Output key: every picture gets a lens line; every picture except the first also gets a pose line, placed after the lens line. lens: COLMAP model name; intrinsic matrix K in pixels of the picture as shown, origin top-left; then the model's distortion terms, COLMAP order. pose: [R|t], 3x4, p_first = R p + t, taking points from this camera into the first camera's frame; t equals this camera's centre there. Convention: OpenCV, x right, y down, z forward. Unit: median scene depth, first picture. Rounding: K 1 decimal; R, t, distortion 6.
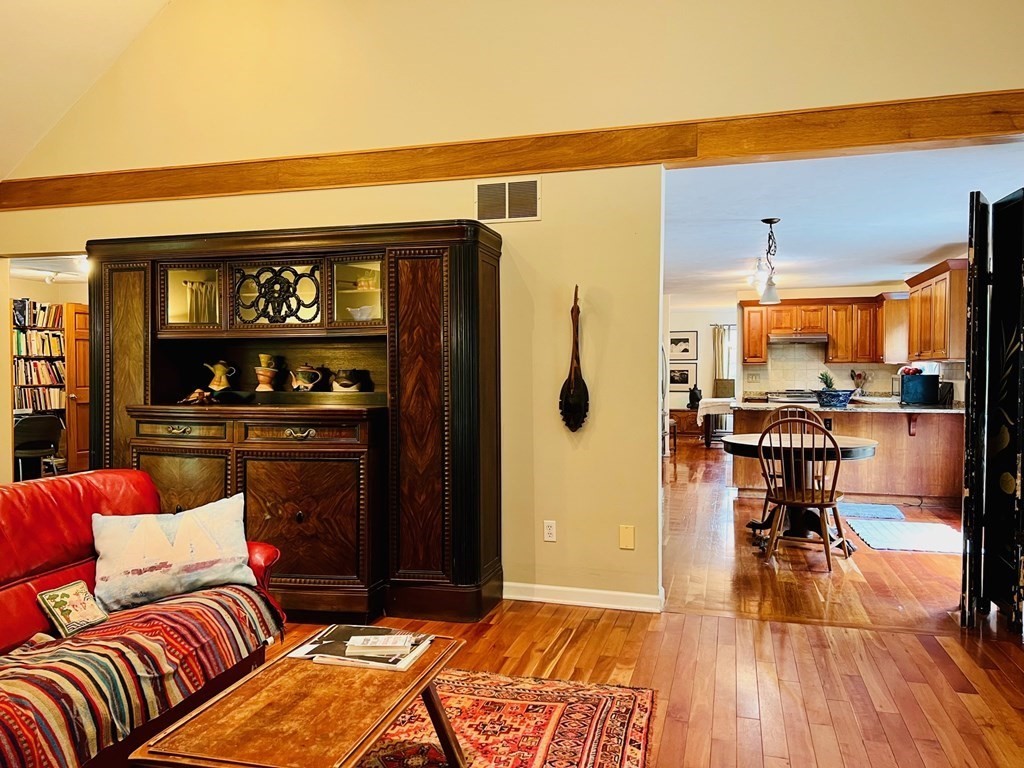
lens RADIAL K [[764.7, 0, 513.8], [0, 764.7, 383.8], [0, 0, 1]] dist [0.055430, -0.062781]
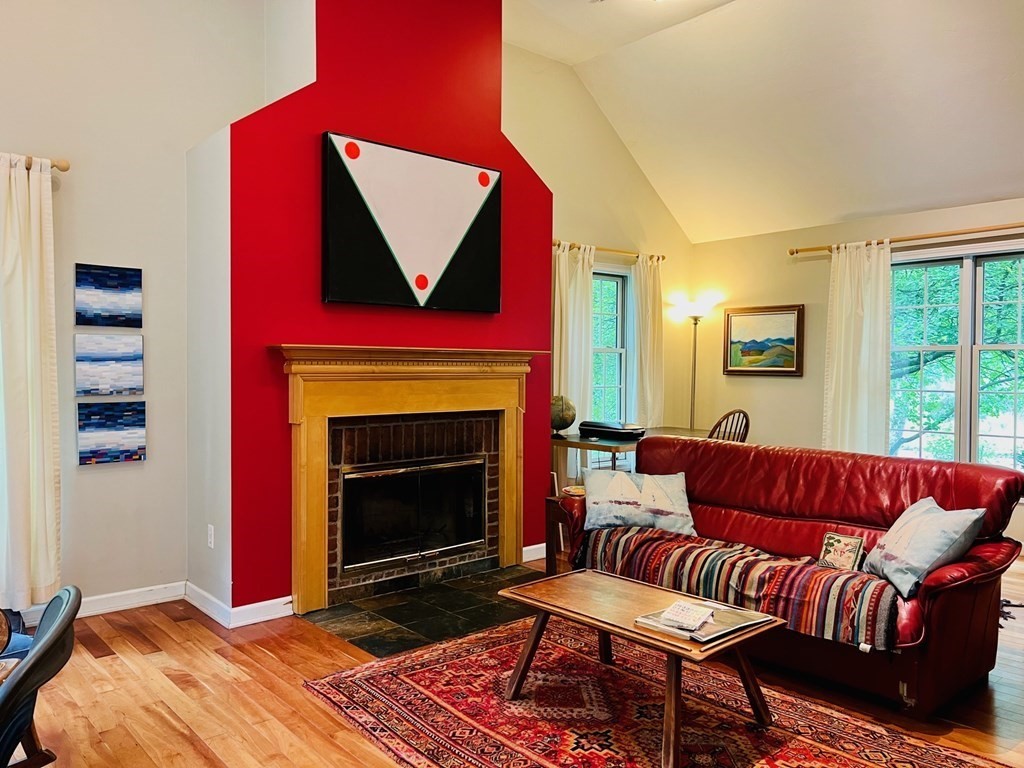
lens RADIAL K [[764.7, 0, 509.0], [0, 764.7, 378.6], [0, 0, 1]] dist [0.055430, -0.062781]
pose [[-0.556815, 0.012662, -0.830540, 0.183209], [-0.019007, 0.999428, 0.027980, -0.004895], [0.830419, 0.031366, -0.556255, 0.292776]]
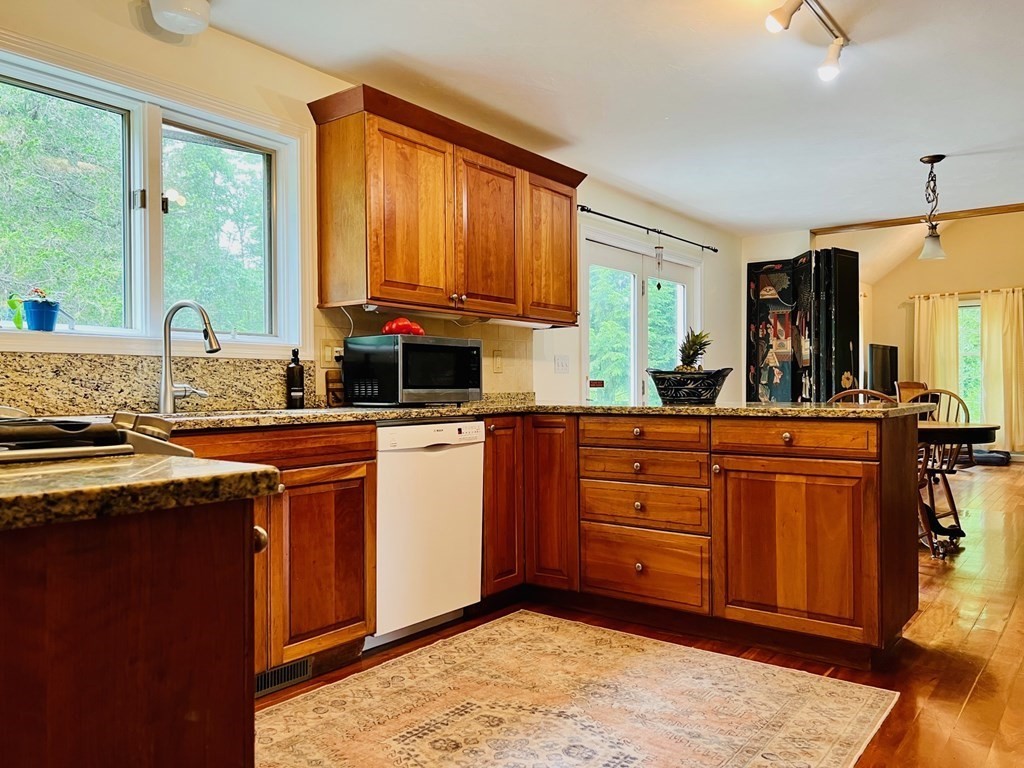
lens RADIAL K [[764.7, 0, 513.5], [0, 764.7, 385.7], [0, 0, 1]] dist [0.055430, -0.062781]
pose [[-0.924361, 0.006059, 0.381471, 0.216172], [0.012931, 0.999797, 0.015455, 0.005614], [-0.381300, 0.019219, -0.924252, 0.961720]]
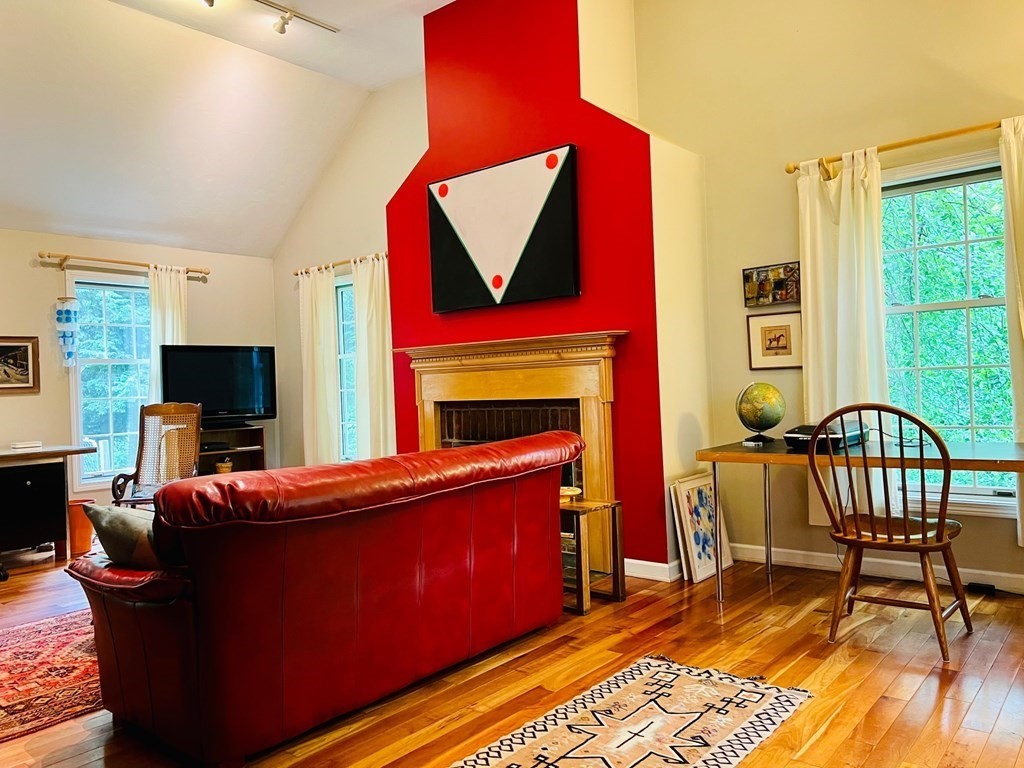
lens RADIAL K [[764.7, 0, 515.1], [0, 764.7, 383.9], [0, 0, 1]] dist [0.055430, -0.062781]
pose [[-0.905939, 0.035398, 0.421926, -0.291213], [0.045260, 0.998886, 0.013378, 0.009598], [-0.420983, 0.031216, -0.906531, 0.422353]]
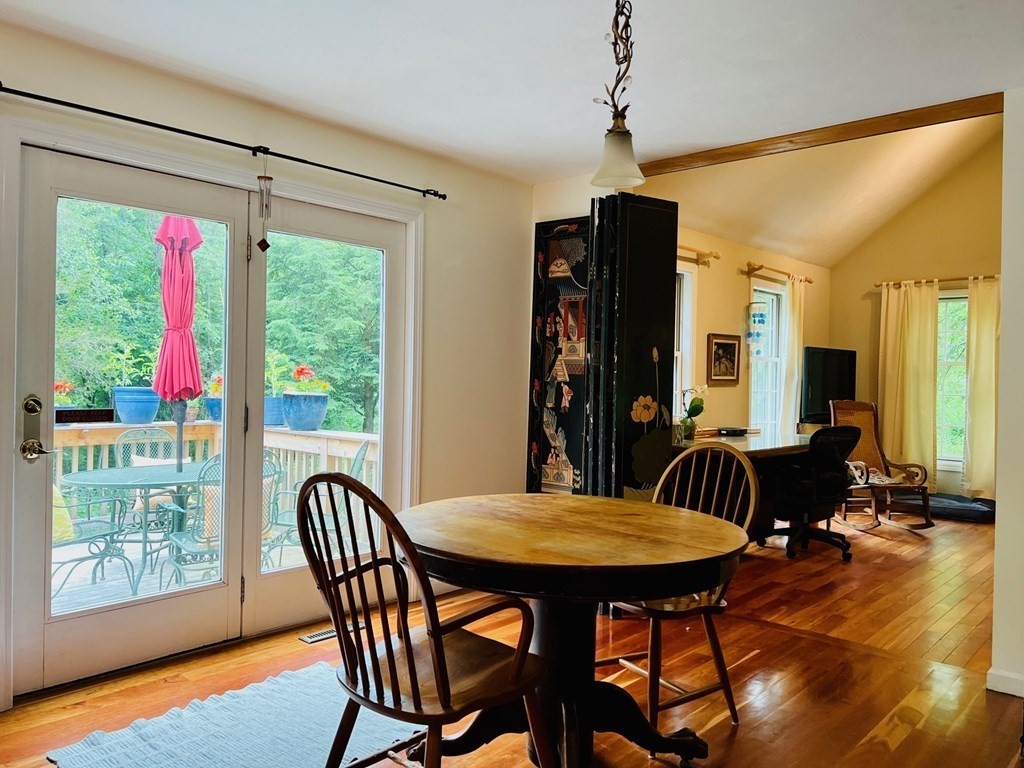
lens RADIAL K [[764.7, 0, 506.3], [0, 764.7, 390.6], [0, 0, 1]] dist [0.055430, -0.062781]
pose [[-0.888543, -0.027362, 0.457976, 0.104720], [-0.012009, 0.999265, 0.036404, -0.006812], [-0.458636, 0.026846, -0.888219, 0.688959]]
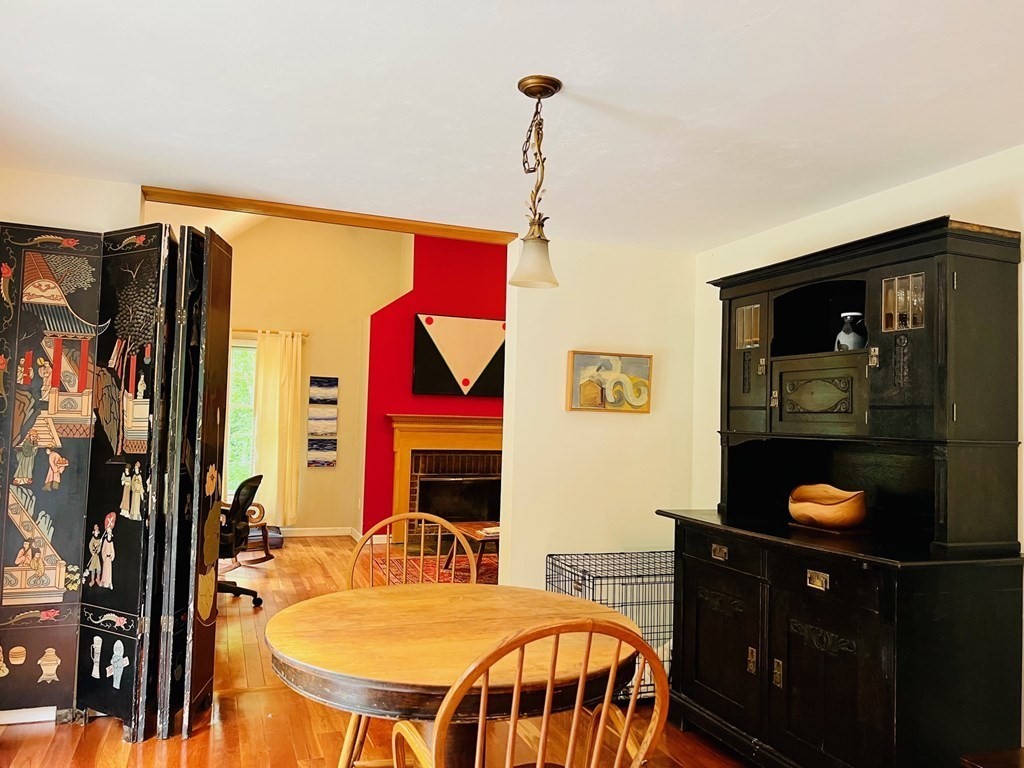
lens RADIAL K [[764.7, 0, 514.1], [0, 764.7, 386.2], [0, 0, 1]] dist [0.055430, -0.062781]
pose [[-0.805402, -0.047486, -0.590823, 0.288542], [-0.038605, 0.998872, -0.027657, -0.018999], [0.591470, 0.000534, -0.806327, 0.664075]]
